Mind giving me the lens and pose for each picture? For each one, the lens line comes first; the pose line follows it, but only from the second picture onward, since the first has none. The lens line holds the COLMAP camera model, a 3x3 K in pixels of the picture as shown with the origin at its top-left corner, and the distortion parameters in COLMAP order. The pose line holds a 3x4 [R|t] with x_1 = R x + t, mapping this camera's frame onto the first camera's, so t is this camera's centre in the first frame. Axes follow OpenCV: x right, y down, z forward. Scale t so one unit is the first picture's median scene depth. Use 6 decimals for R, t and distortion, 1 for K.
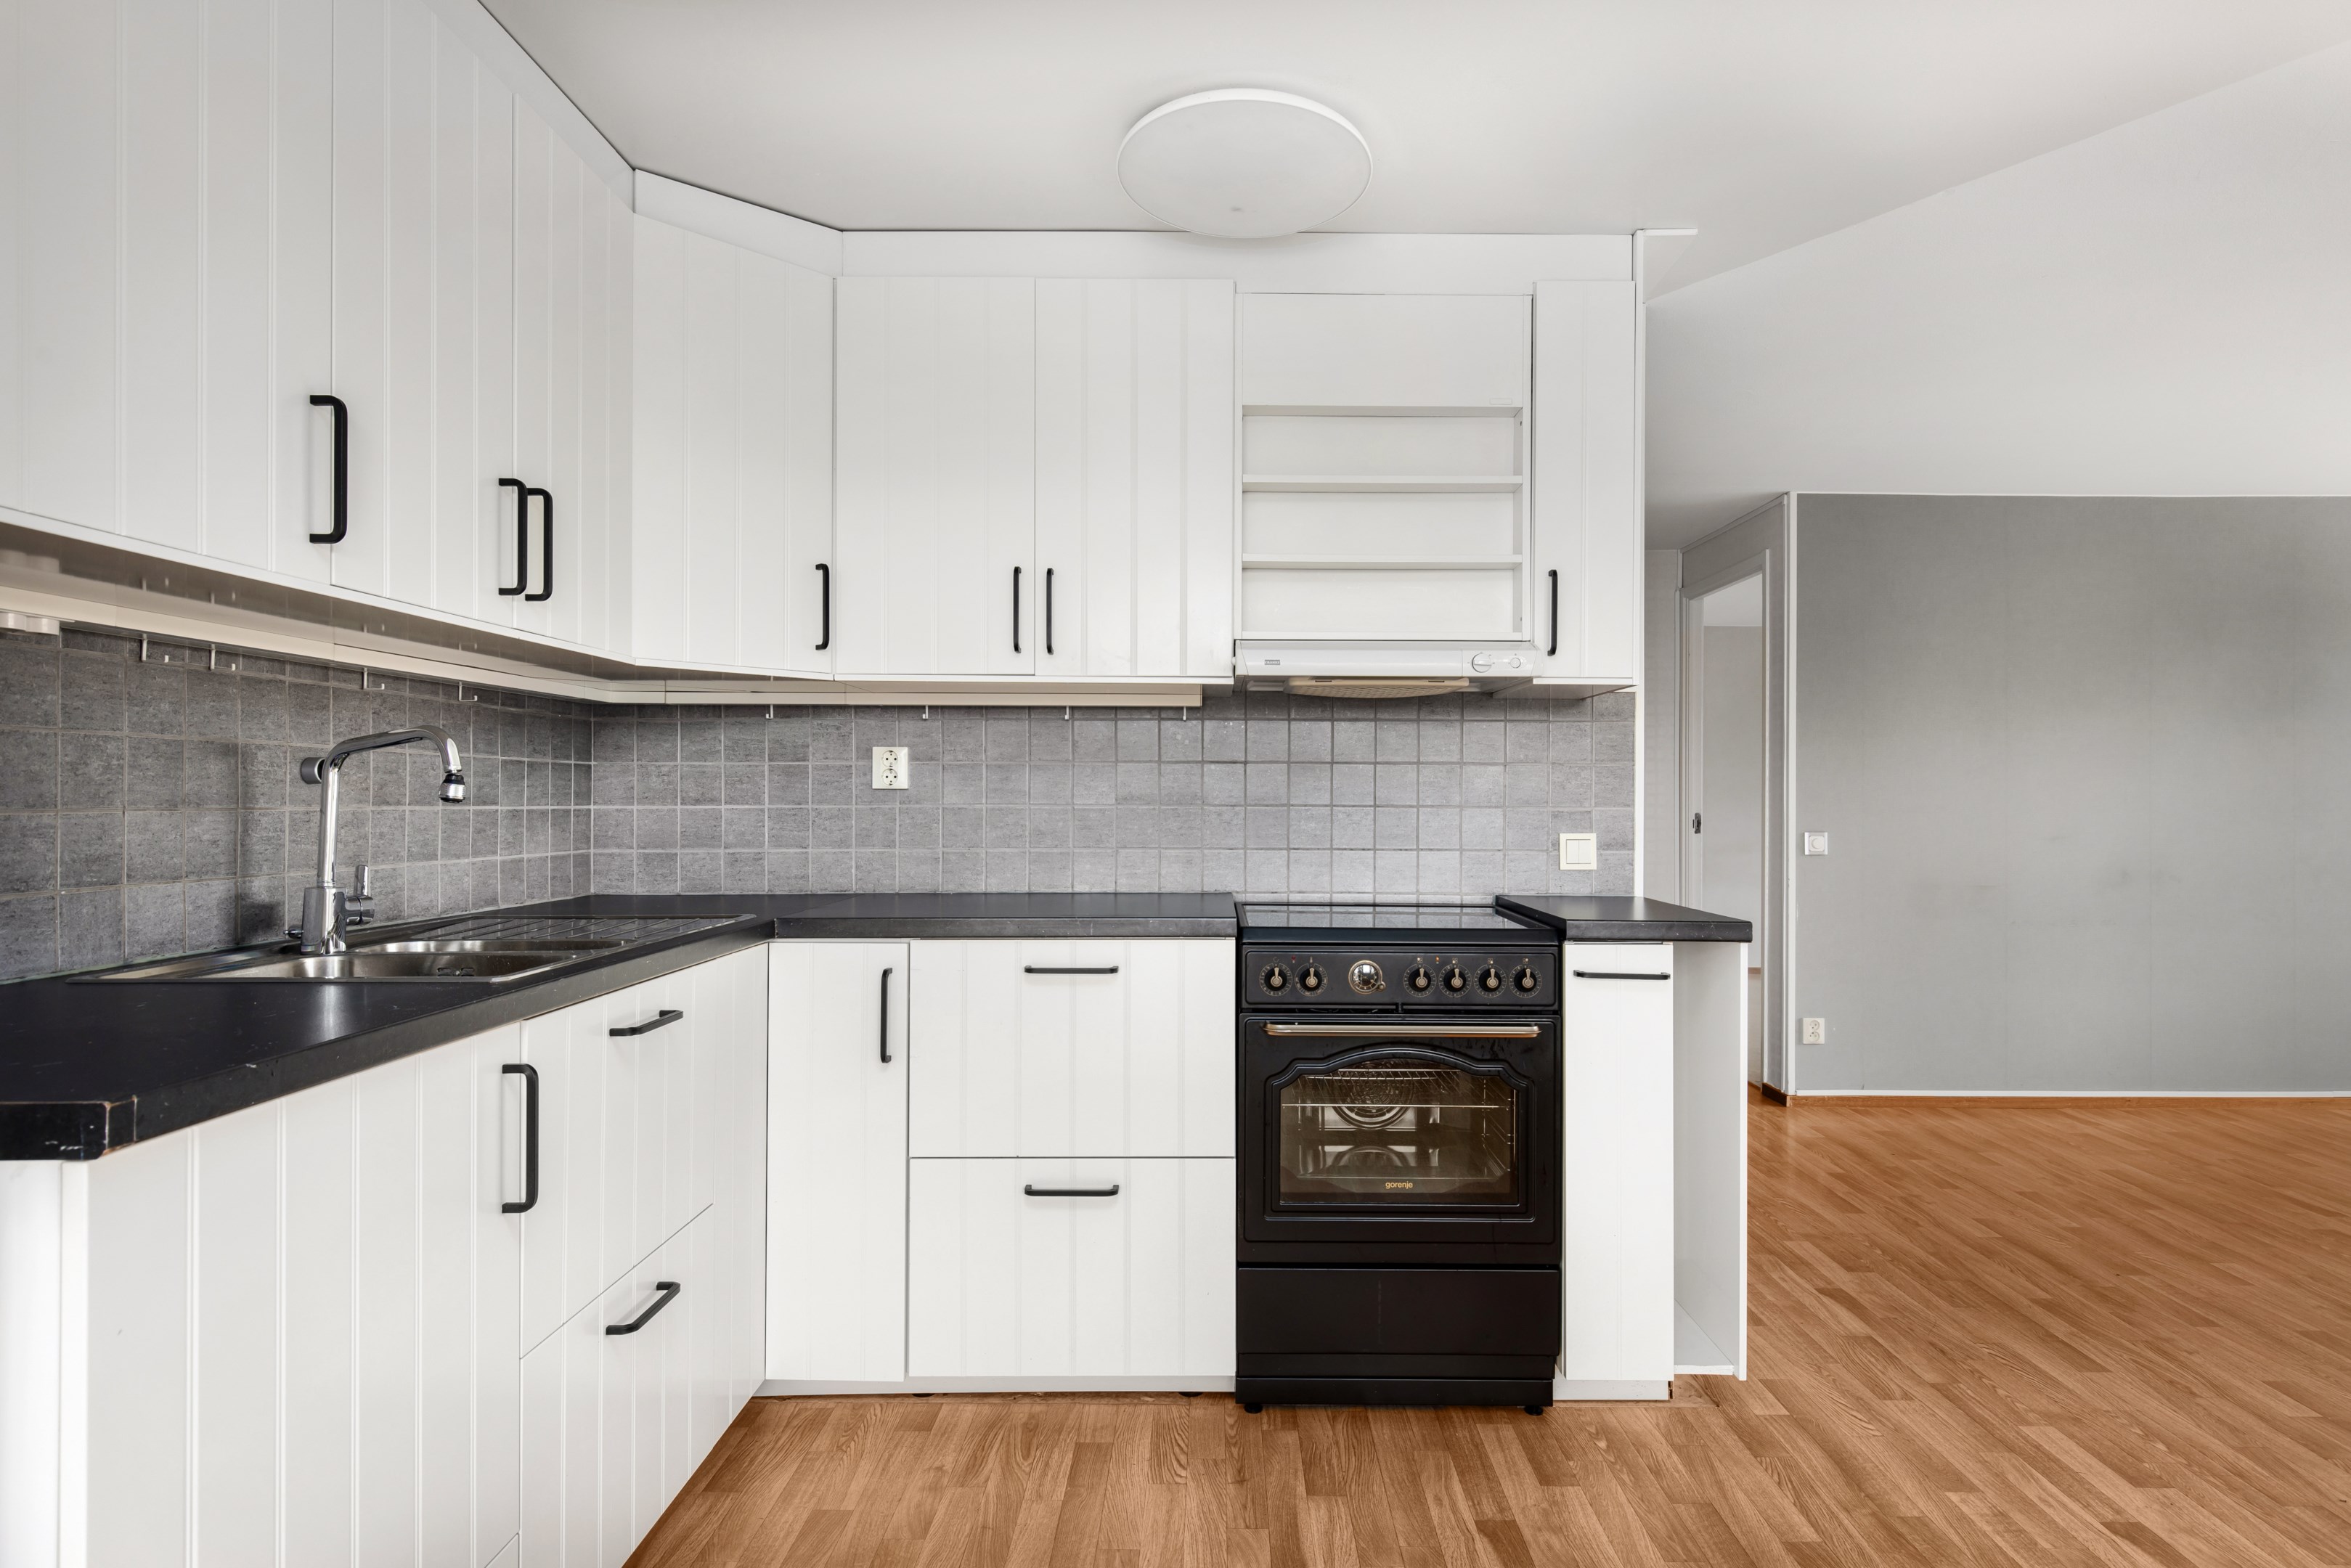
lens RADIAL K [[1313.4, 0, 1221.7], [0, 1313.4, 788.2], [0, 0, 1]] dist [0.005272, -0.000164]
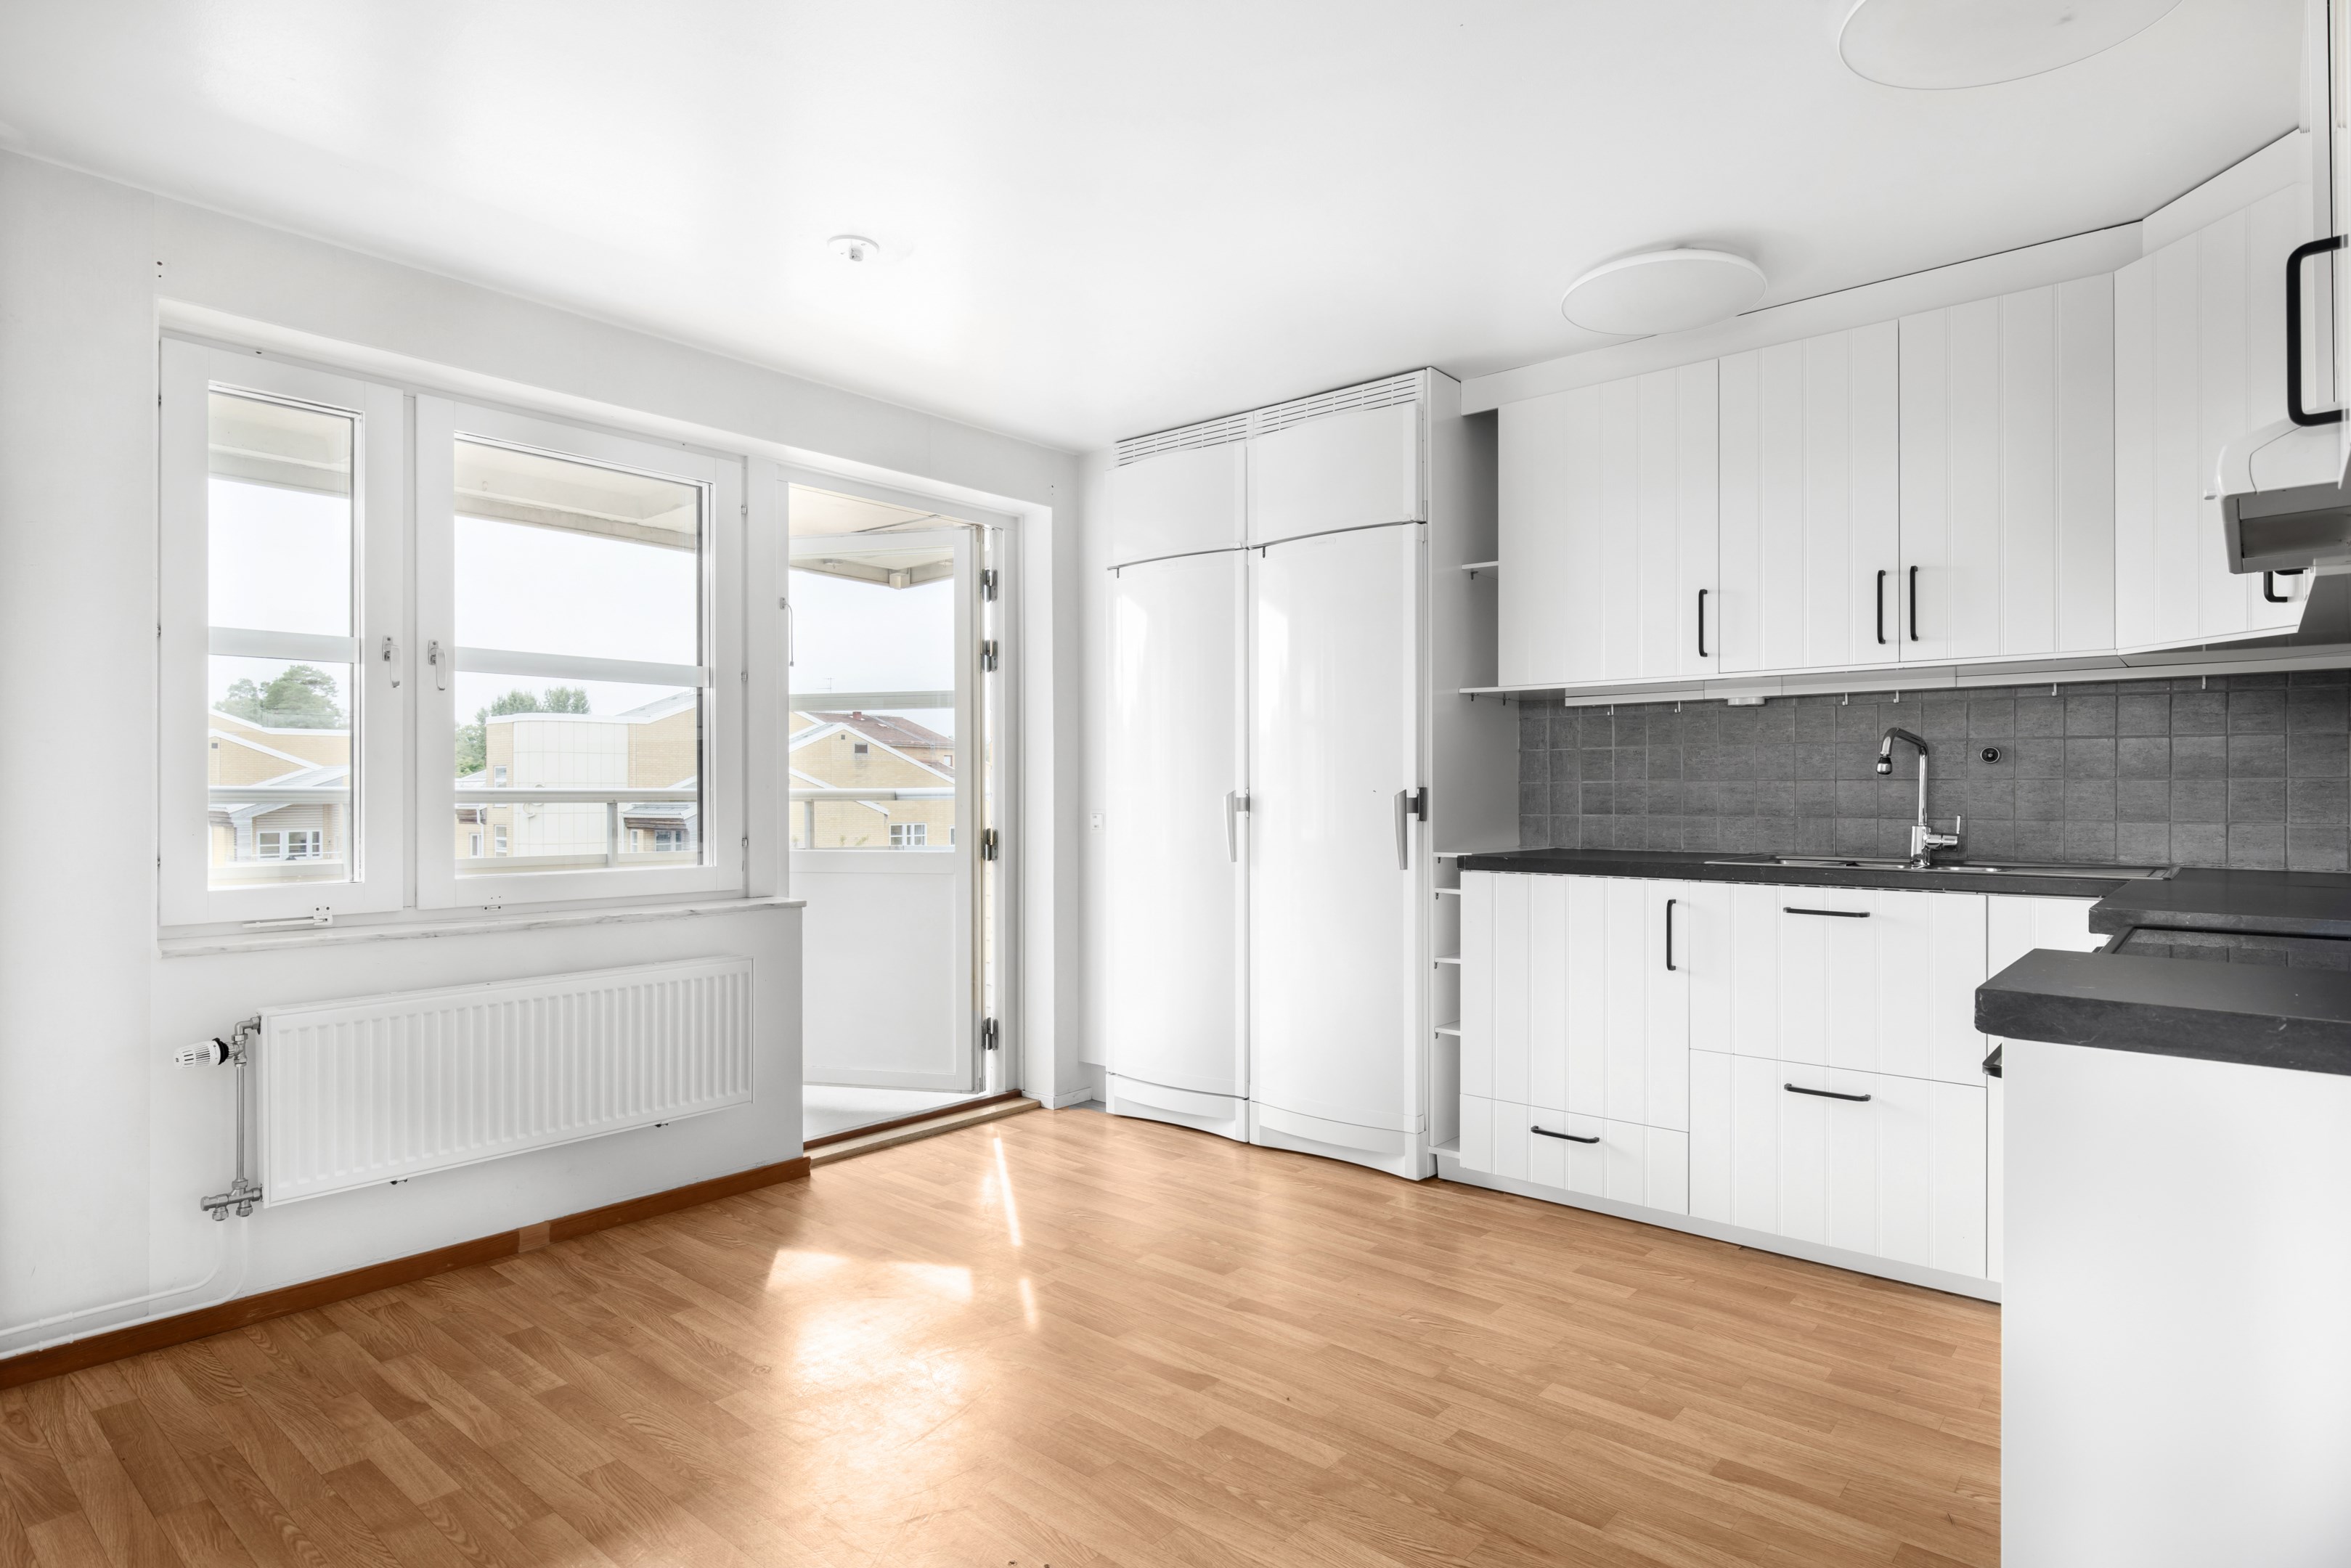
lens RADIAL K [[1237.7, 0, 1179.7], [0, 1237.7, 789.2], [0, 0, 1]] dist [0.000024, -0.000821]
pose [[-0.656283, -0.003816, -0.754505, 0.835956], [0.004545, 0.999949, -0.009010, 0.028573], [0.754501, -0.009343, -0.656232, 0.976332]]
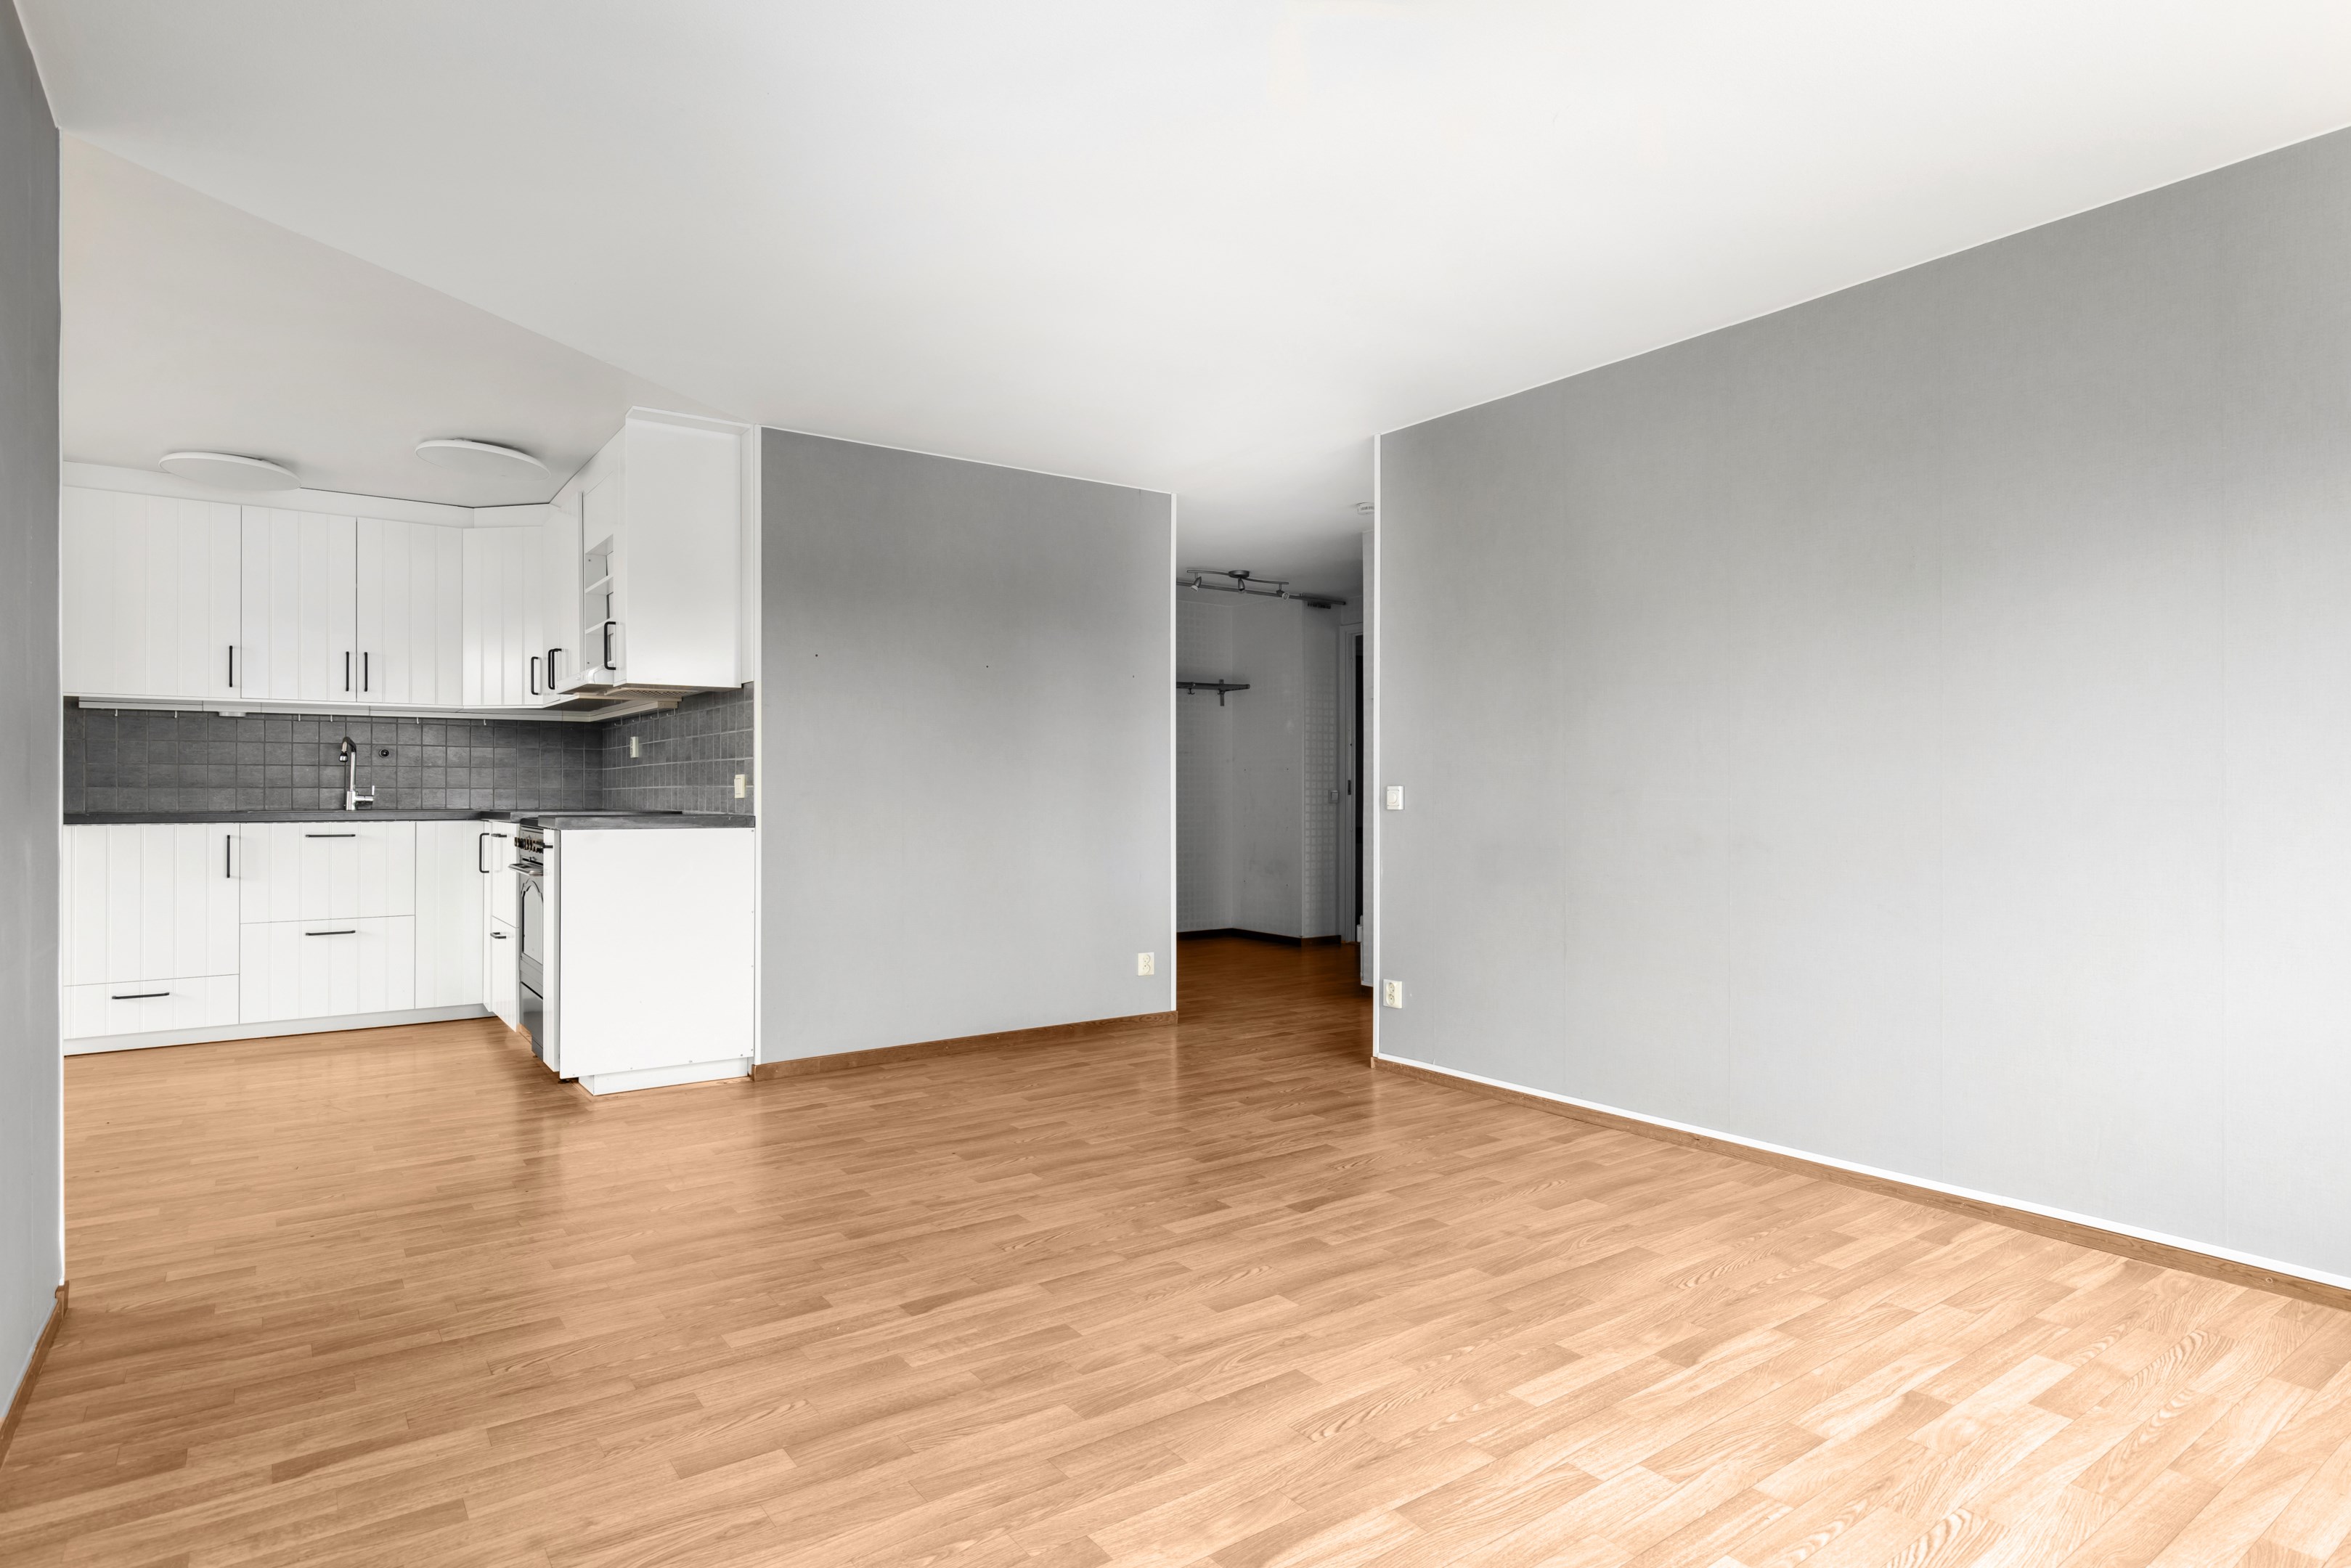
lens RADIAL K [[1264.8, 0, 1175.5], [0, 1264.8, 784.0], [0, 0, 1]] dist [0.001327, -0.000064]
pose [[0.579263, -0.008433, -0.815097, 2.069264], [0.008729, 0.999953, -0.004142, 0.064496], [0.815094, -0.004716, 0.579310, 0.632888]]
